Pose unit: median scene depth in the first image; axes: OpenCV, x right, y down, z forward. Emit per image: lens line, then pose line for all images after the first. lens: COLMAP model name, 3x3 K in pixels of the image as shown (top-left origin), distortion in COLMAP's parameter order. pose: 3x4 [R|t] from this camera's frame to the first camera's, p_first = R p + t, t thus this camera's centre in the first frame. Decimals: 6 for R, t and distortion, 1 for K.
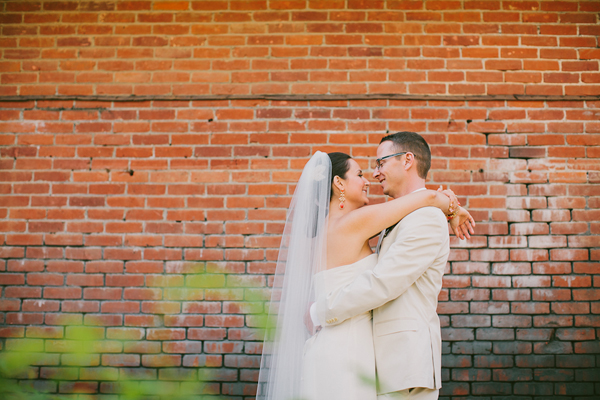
lens RADIAL K [[873.3, 0, 288.8], [0, 873.3, 198.6], [0, 0, 1]] dist [-0.112700, 0.093043]
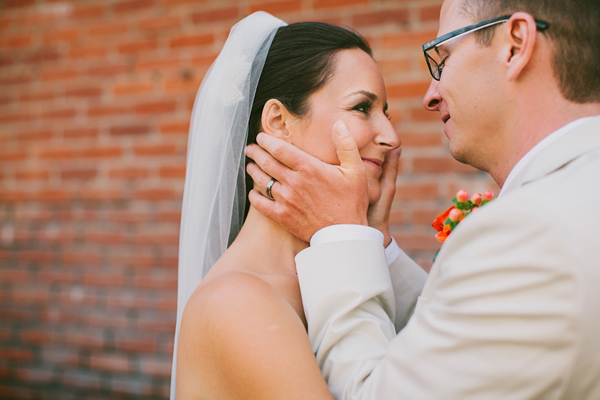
lens RADIAL K [[873.3, 0, 288.8], [0, 873.3, 198.6], [0, 0, 1]] dist [-0.112700, 0.093043]
pose [[0.900151, -0.017201, -0.435239, 0.133826], [0.090500, 0.984800, 0.148251, -0.029751], [0.426073, -0.172837, 0.888025, 0.498184]]
